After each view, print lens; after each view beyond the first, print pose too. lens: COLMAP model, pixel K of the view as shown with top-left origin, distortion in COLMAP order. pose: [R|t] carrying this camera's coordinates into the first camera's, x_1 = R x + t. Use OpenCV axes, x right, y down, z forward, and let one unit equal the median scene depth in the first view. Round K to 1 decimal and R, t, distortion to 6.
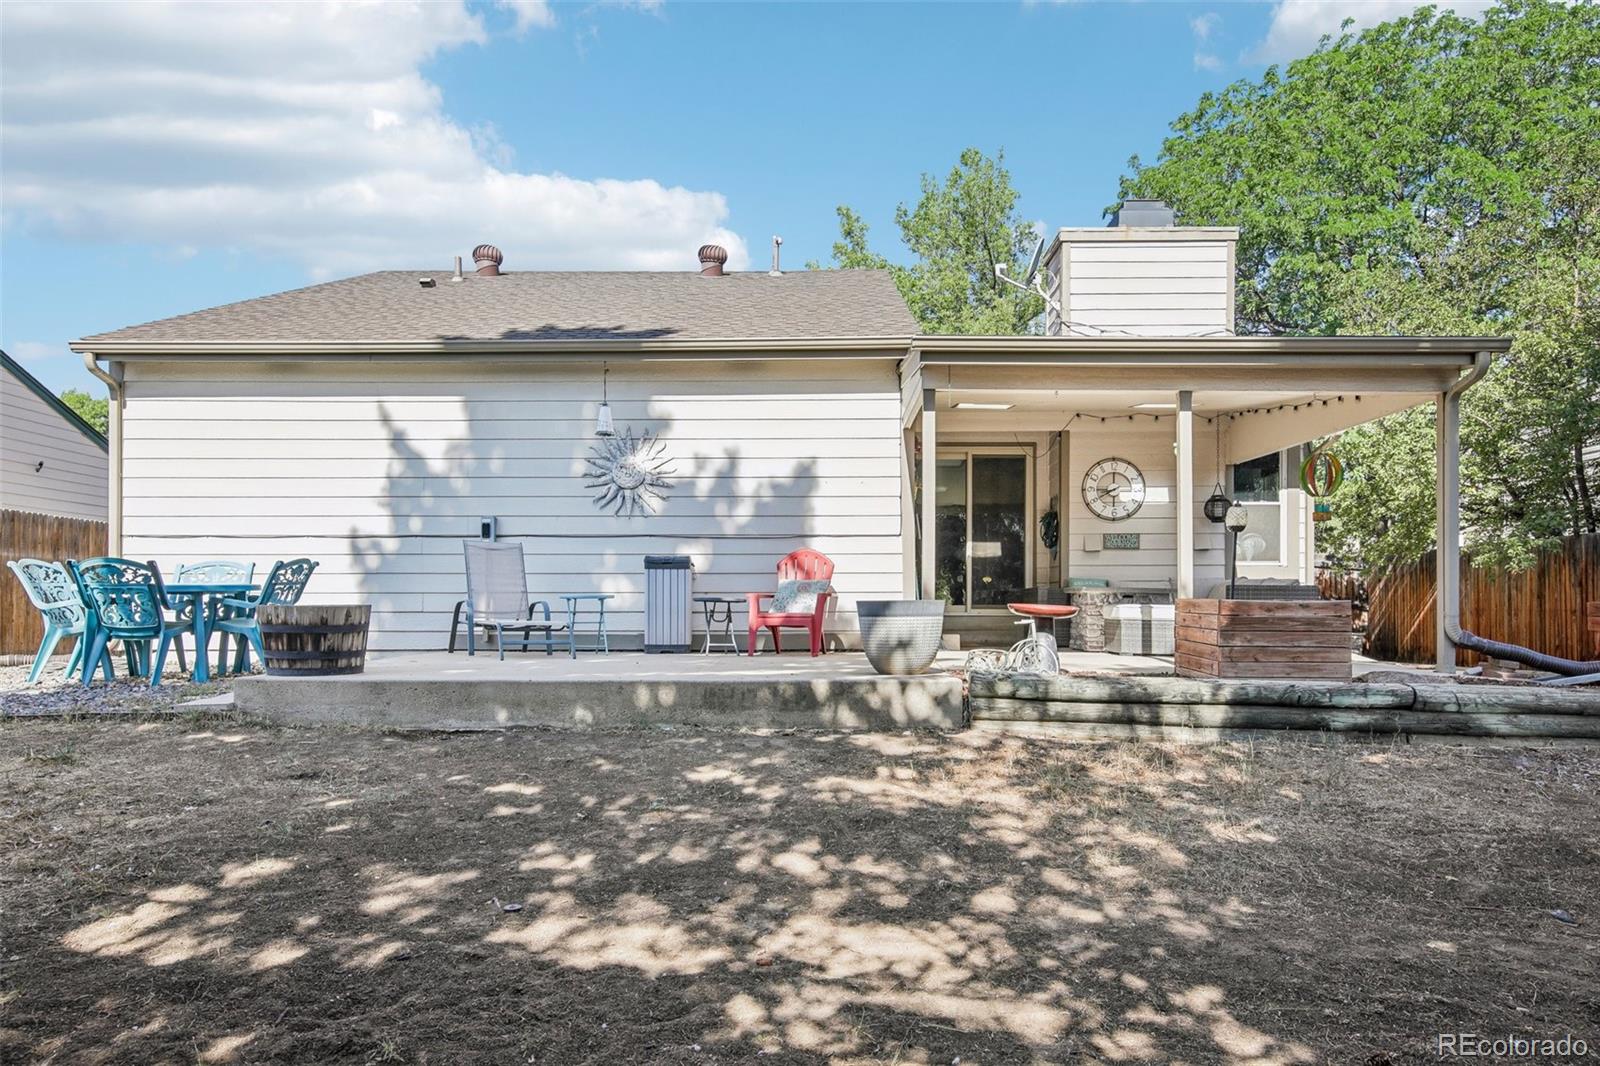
lens RADIAL K [[1114.0, 0, 804.6], [0, 1114.0, 540.0], [0, 0, 1]] dist [0.021400, -0.001334]
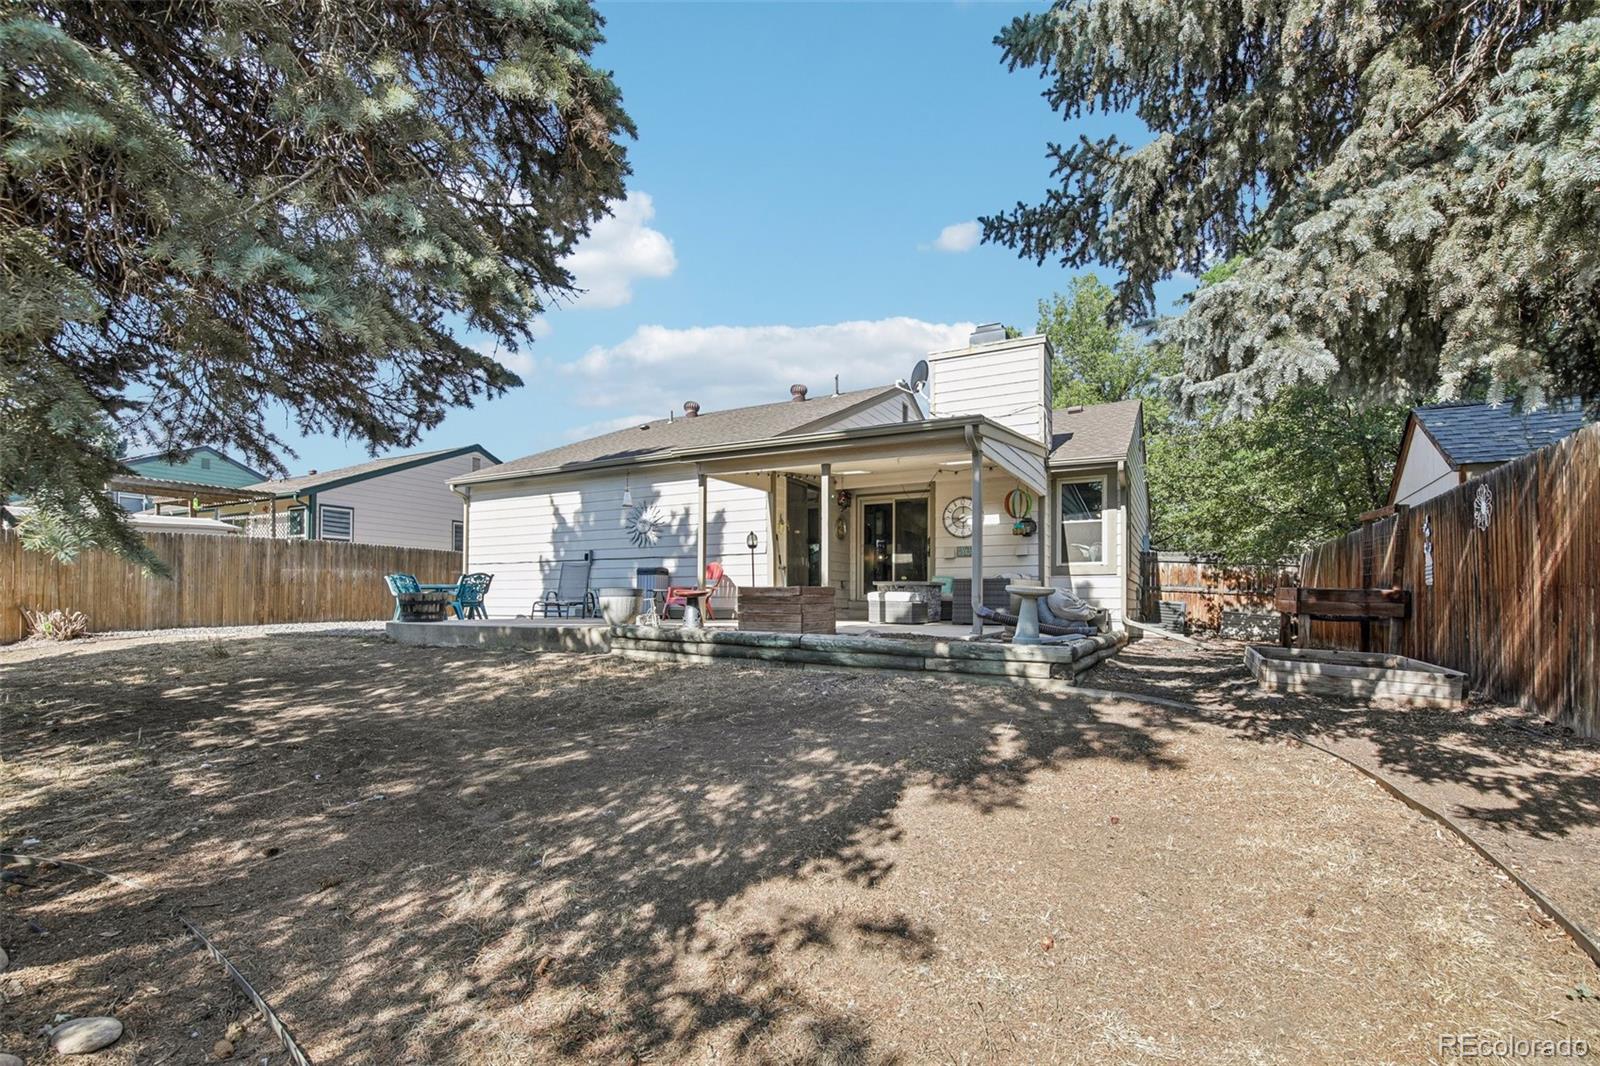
lens RADIAL K [[733.5, 0, 803.5], [0, 733.5, 564.7], [0, 0, 1]] dist [-0.024995, 0.000019]
pose [[0.891540, -0.023483, -0.452333, 0.675508], [0.028535, 0.999583, 0.004347, 0.011268], [0.452042, -0.016782, 0.891839, 0.000990]]
